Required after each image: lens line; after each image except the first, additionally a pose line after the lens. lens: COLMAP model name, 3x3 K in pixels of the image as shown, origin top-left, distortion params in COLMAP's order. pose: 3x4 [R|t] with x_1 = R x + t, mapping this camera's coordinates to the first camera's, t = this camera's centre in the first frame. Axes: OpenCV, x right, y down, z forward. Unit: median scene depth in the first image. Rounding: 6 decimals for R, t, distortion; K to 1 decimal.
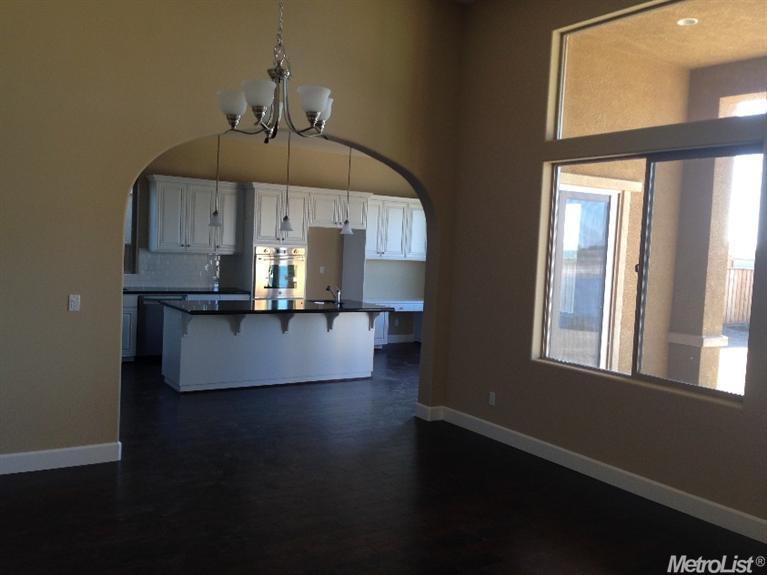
lens RADIAL K [[705.8, 0, 383.5], [0, 705.8, 287.5], [0, 0, 1]] dist [0.079182, 0.000960]
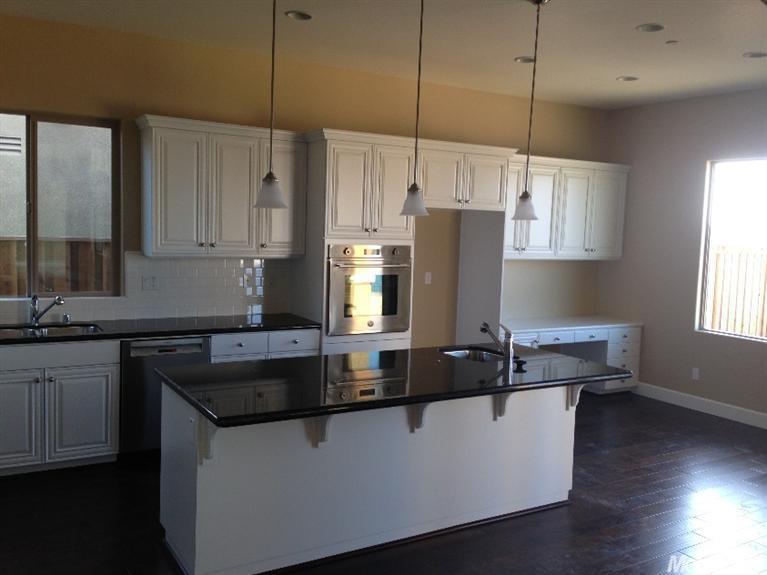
lens RADIAL K [[711.0, 0, 383.5], [0, 711.0, 287.5], [0, 0, 1]] dist [0.034849, 0.001511]
pose [[0.999270, -0.010518, -0.036727, -0.118123], [0.011367, 0.999671, 0.023004, -0.036123], [0.036473, -0.023405, 0.999061, 0.438460]]
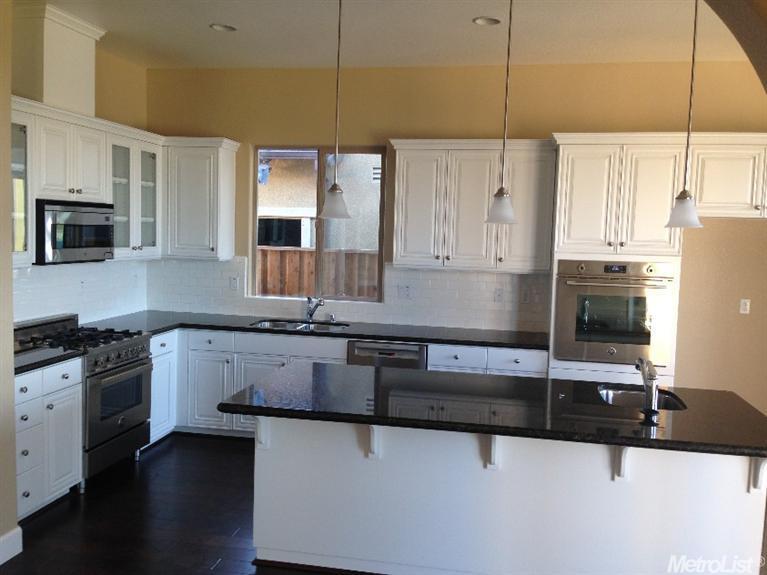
lens RADIAL K [[714.8, 0, 383.5], [0, 714.8, 287.5], [0, 0, 1]] dist [0.101808, -0.005372]
pose [[0.723888, 0.033016, -0.689127, 0.089581], [-0.039027, 0.999214, 0.006877, -0.036209], [0.688813, 0.021916, 0.724608, 0.535365]]
